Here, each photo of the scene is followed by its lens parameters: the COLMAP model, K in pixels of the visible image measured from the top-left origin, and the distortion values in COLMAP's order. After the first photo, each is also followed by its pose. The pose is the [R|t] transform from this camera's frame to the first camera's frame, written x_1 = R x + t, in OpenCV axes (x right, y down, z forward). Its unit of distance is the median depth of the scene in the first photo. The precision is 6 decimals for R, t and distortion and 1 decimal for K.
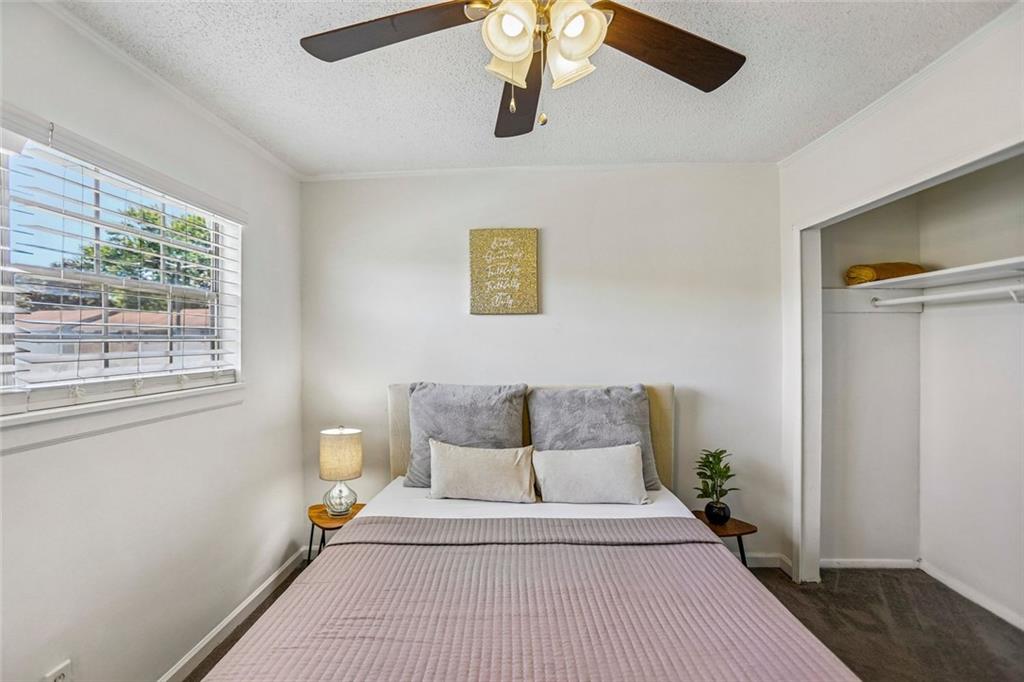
lens RADIAL K [[474.8, 0, 506.2], [0, 474.8, 341.7], [0, 0, 1]] dist [-0.053554, 0.018458]
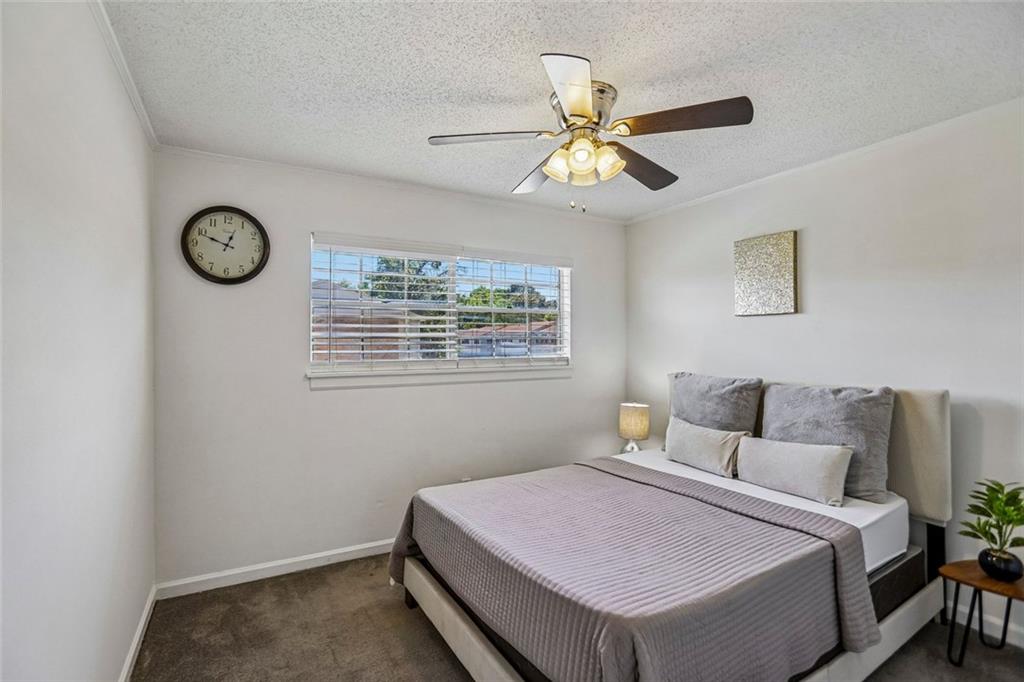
lens RADIAL K [[474.8, 0, 507.8], [0, 474.8, 337.8], [0, 0, 1]] dist [-0.053554, 0.018458]
pose [[0.556421, -0.004979, -0.830885, 0.635129], [-0.002089, 0.999970, -0.007392, 0.004396], [0.830898, 0.005849, 0.556395, -0.086435]]
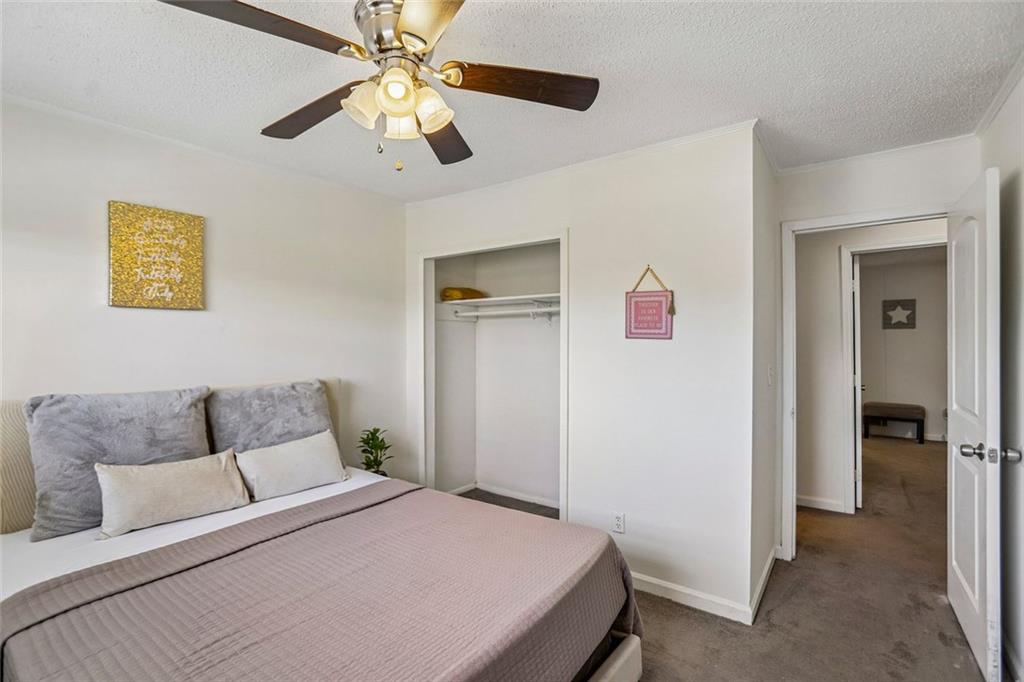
lens RADIAL K [[474.8, 0, 504.8], [0, 474.8, 341.4], [0, 0, 1]] dist [-0.053554, 0.018458]
pose [[0.570400, 0.000104, 0.821367, -0.382963], [0.003991, 0.999988, -0.002898, 0.007789], [-0.821357, 0.004931, 0.570393, 0.013315]]
